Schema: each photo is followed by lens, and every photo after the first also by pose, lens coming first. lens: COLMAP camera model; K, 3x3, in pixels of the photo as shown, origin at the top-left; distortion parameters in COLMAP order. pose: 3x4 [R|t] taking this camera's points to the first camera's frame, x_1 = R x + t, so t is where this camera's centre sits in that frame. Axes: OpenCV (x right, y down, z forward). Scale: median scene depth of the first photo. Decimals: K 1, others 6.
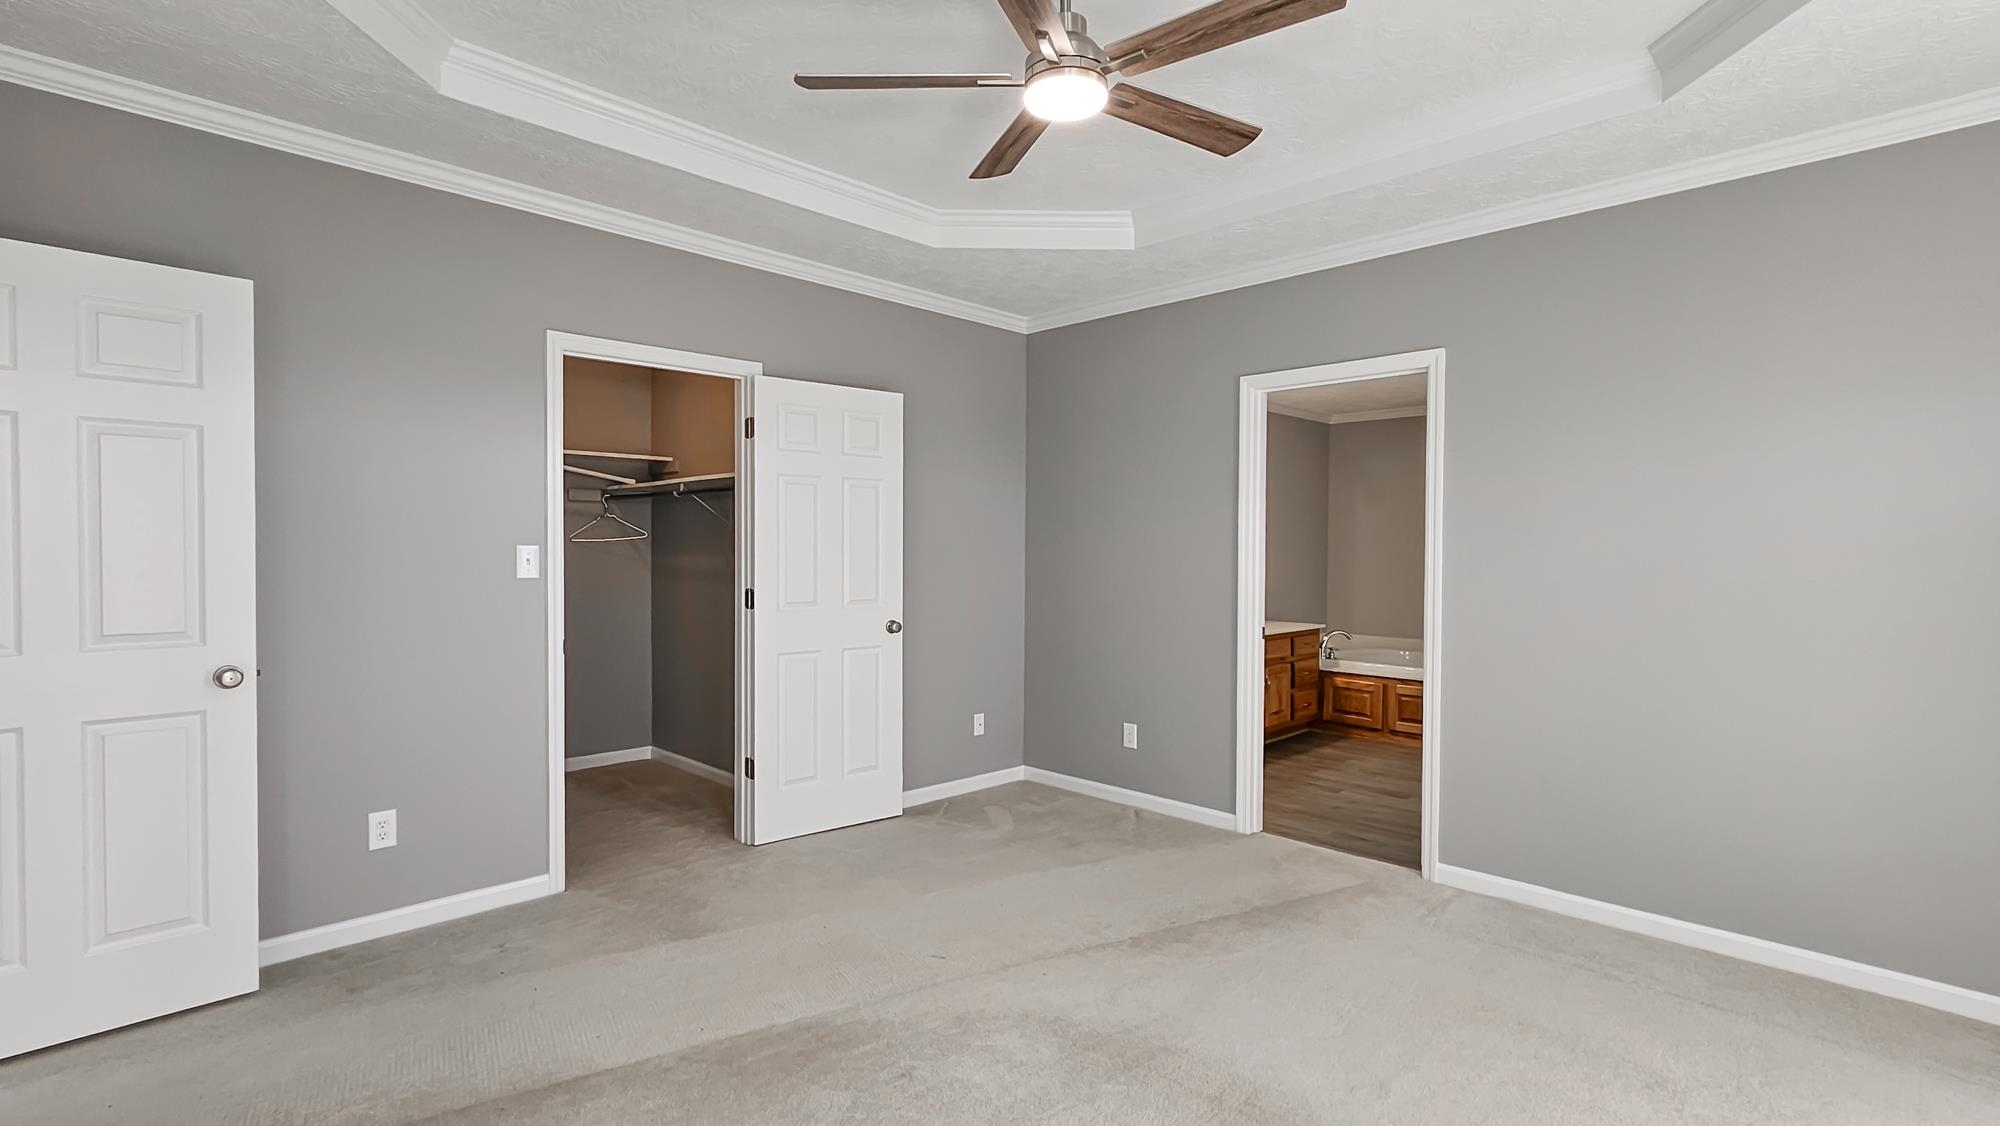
lens RADIAL K [[911.8, 0, 1001.1], [0, 911.8, 546.8], [0, 0, 1]] dist [0.002836, 0.000228]
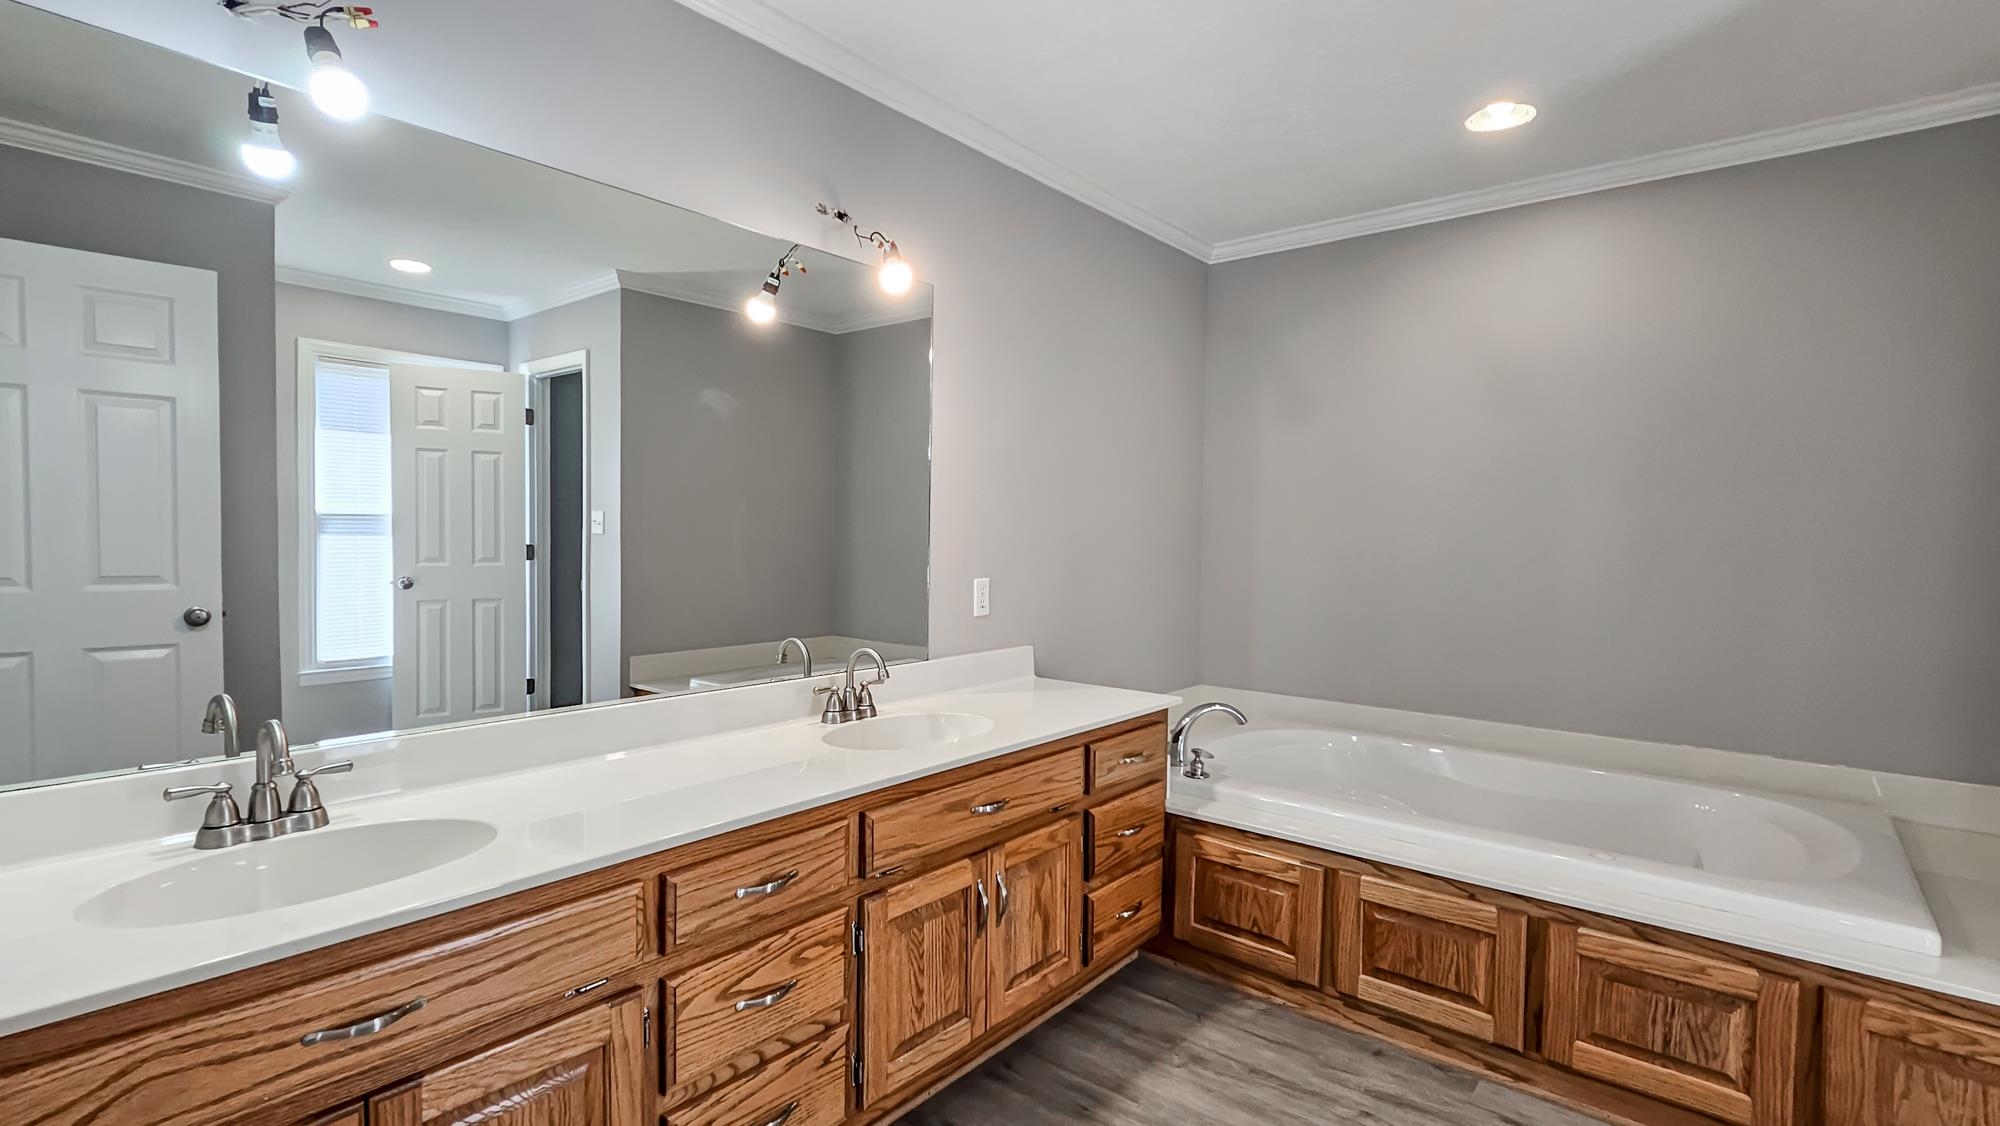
lens RADIAL K [[911.8, 0, 998.3], [0, 911.8, 561.3], [0, 0, 1]] dist [0.002836, 0.000228]
pose [[0.996149, -0.001472, 0.087663, 0.248228], [-0.000849, 0.999650, 0.026434, 0.015302], [-0.087671, -0.026407, 0.995799, 0.630139]]
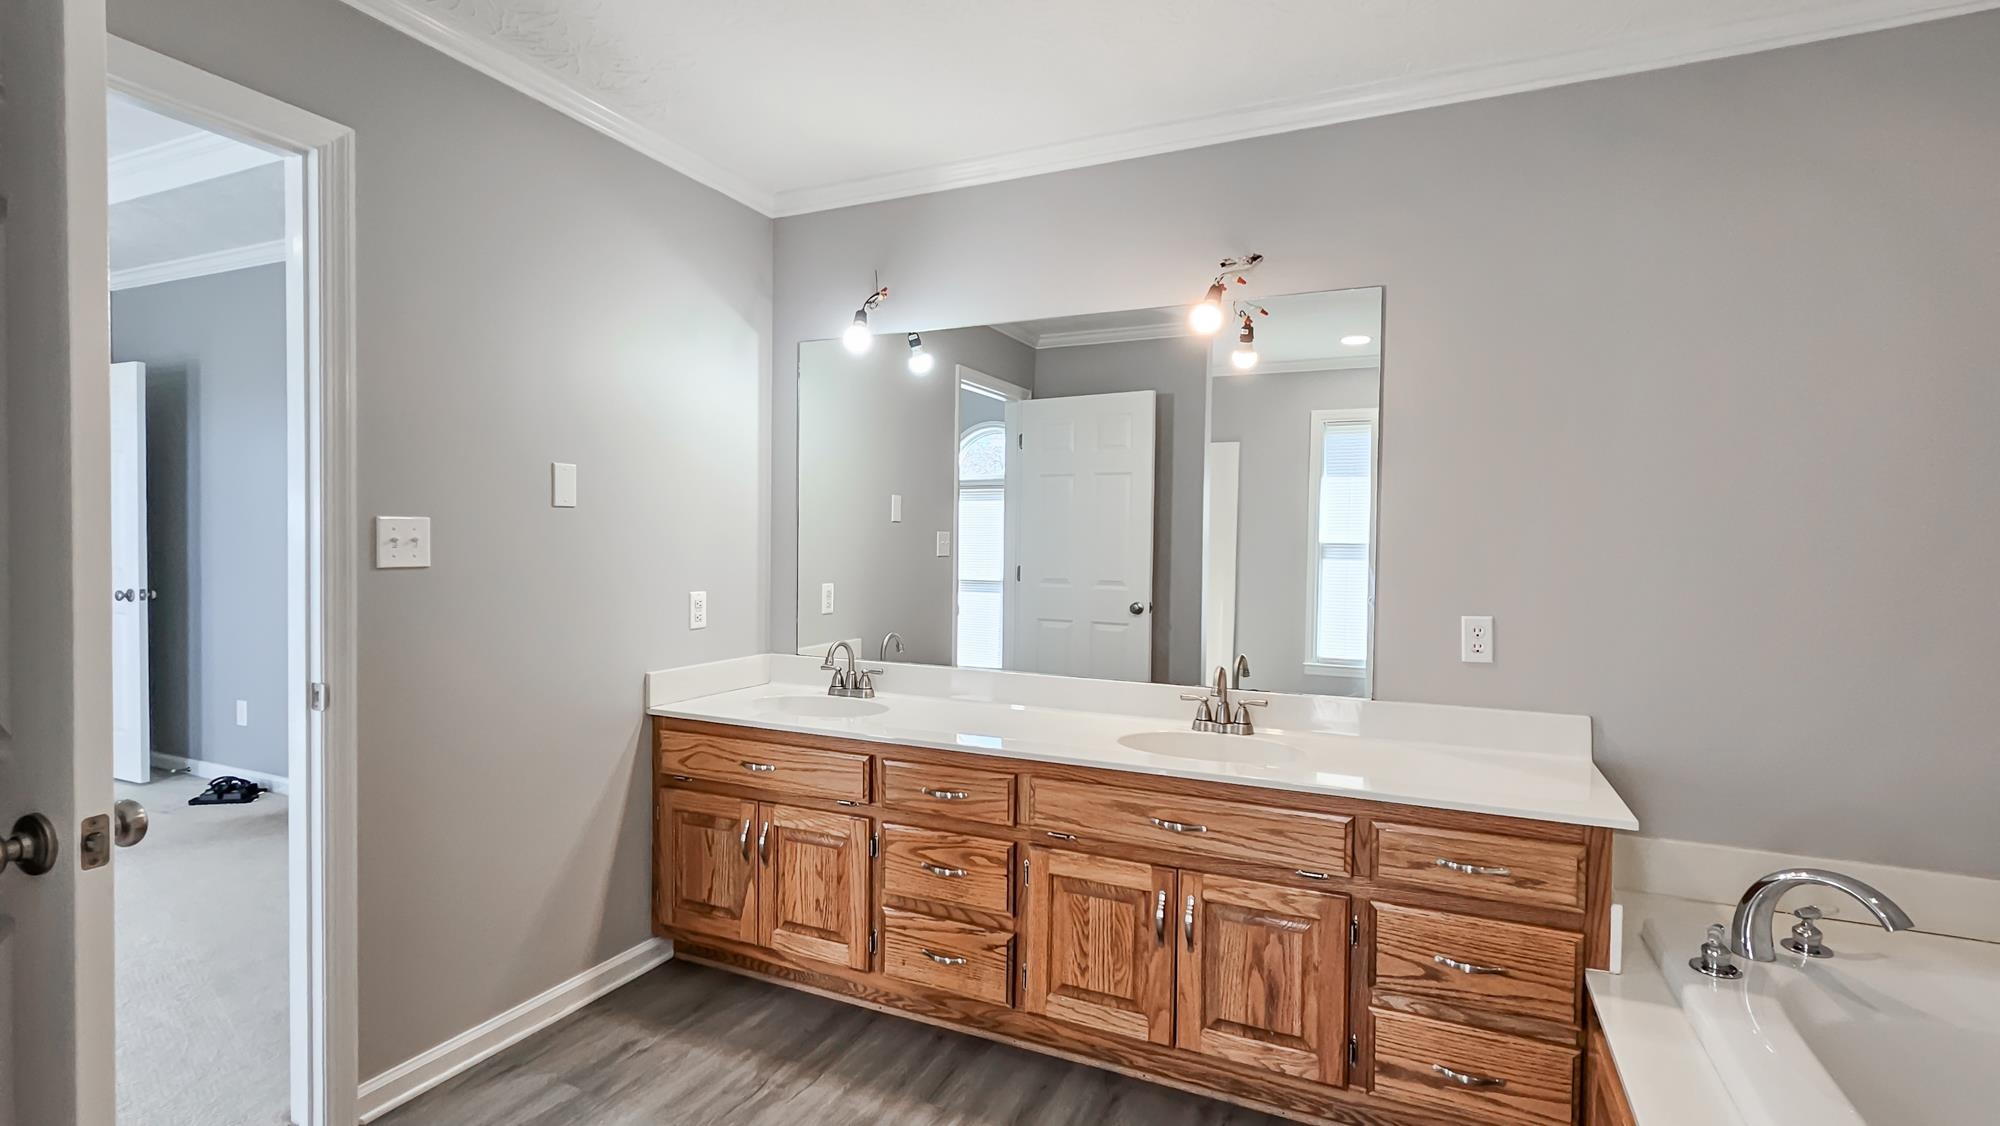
lens RADIAL K [[911.8, 0, 1010.6], [0, 911.8, 562.3], [0, 0, 1]] dist [0.002836, 0.000228]
pose [[0.355761, 0.013255, -0.934483, 0.550157], [-0.015074, 0.999851, 0.008444, 0.013954], [0.934456, 0.011083, 0.355907, 0.771887]]
